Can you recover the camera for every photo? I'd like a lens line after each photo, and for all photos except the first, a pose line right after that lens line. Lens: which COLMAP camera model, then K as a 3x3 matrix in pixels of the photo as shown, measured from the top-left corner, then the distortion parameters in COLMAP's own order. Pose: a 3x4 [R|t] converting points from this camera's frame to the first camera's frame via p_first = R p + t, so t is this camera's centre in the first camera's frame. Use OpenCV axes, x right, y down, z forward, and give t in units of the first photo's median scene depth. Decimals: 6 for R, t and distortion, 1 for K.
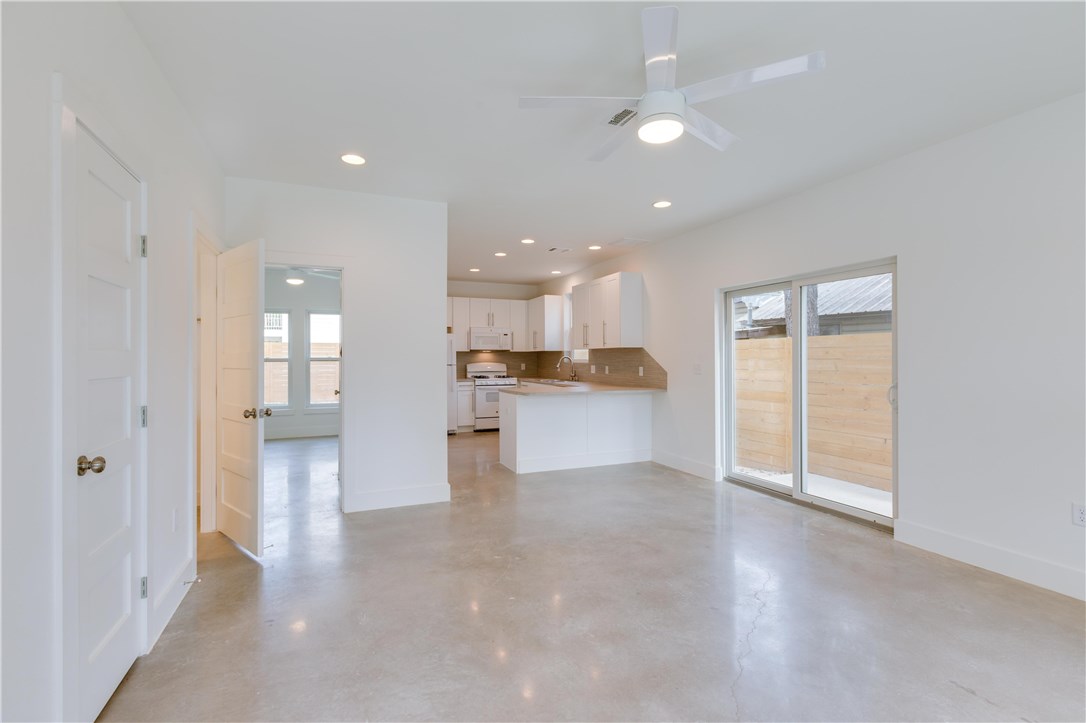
lens RADIAL K [[487.1, 0, 539.3], [0, 487.1, 359.3], [0, 0, 1]] dist [0.002037, 0.000050]
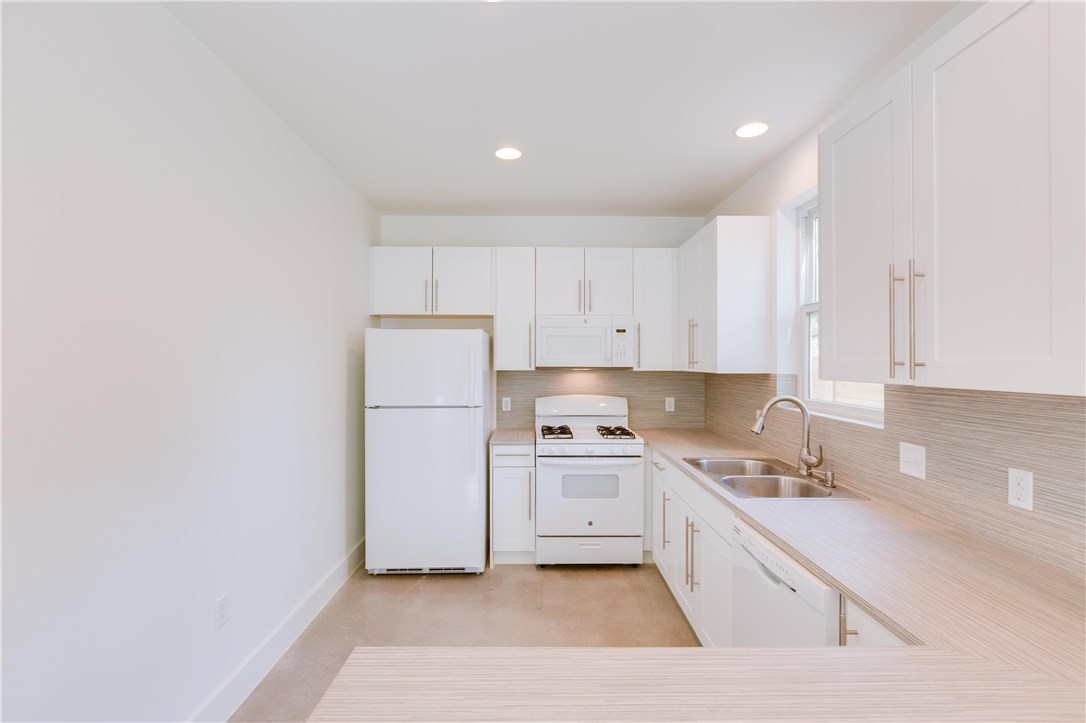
lens RADIAL K [[487.1, 0, 539.3], [0, 487.1, 359.3], [0, 0, 1]] dist [0.002037, 0.000050]
pose [[0.928017, 0.003511, -0.372522, 0.023064], [-0.005080, 0.999982, -0.003230, -0.025730], [0.372504, 0.004889, 0.928018, 0.612601]]
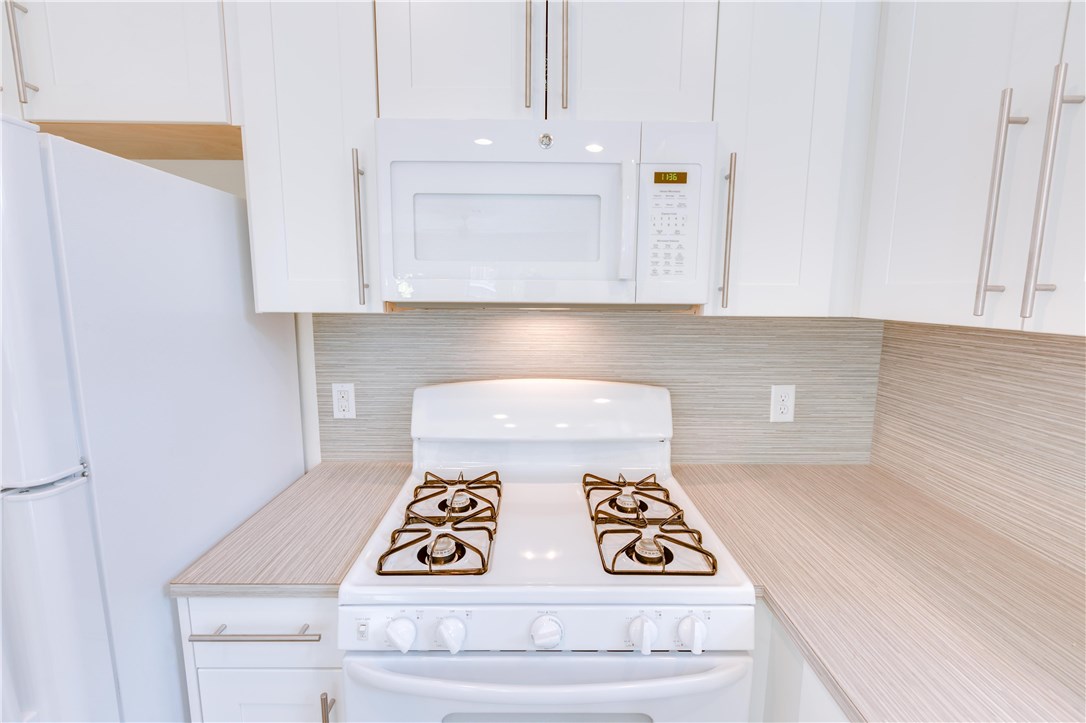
lens RADIAL K [[487.1, 0, 539.3], [0, 487.1, 359.3], [0, 0, 1]] dist [0.002037, 0.000050]
pose [[0.926299, 0.062448, -0.371577, -0.053983], [-0.010109, 0.989934, 0.141168, -0.024065], [0.376653, -0.127007, 0.917607, 0.912786]]
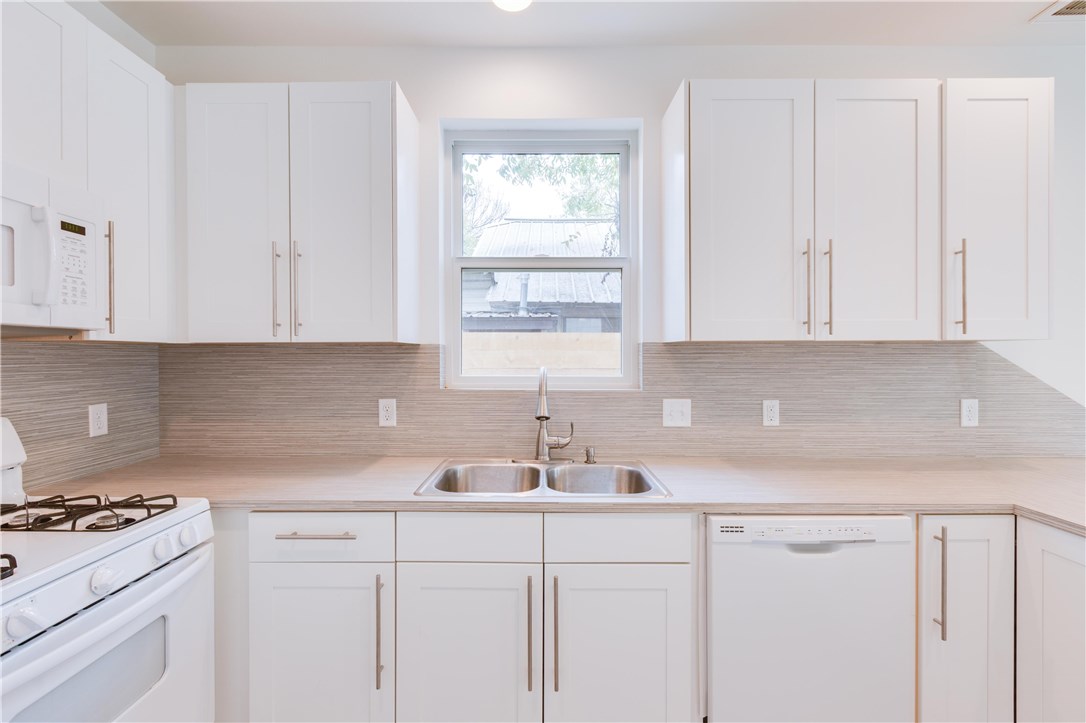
lens RADIAL K [[487.1, 0, 539.3], [0, 487.1, 359.3], [0, 0, 1]] dist [0.002037, 0.000050]
pose [[0.387628, -0.006610, 0.921792, -0.159999], [0.001822, 0.999978, 0.006405, -0.011234], [-0.921814, -0.000803, 0.387631, 0.845958]]
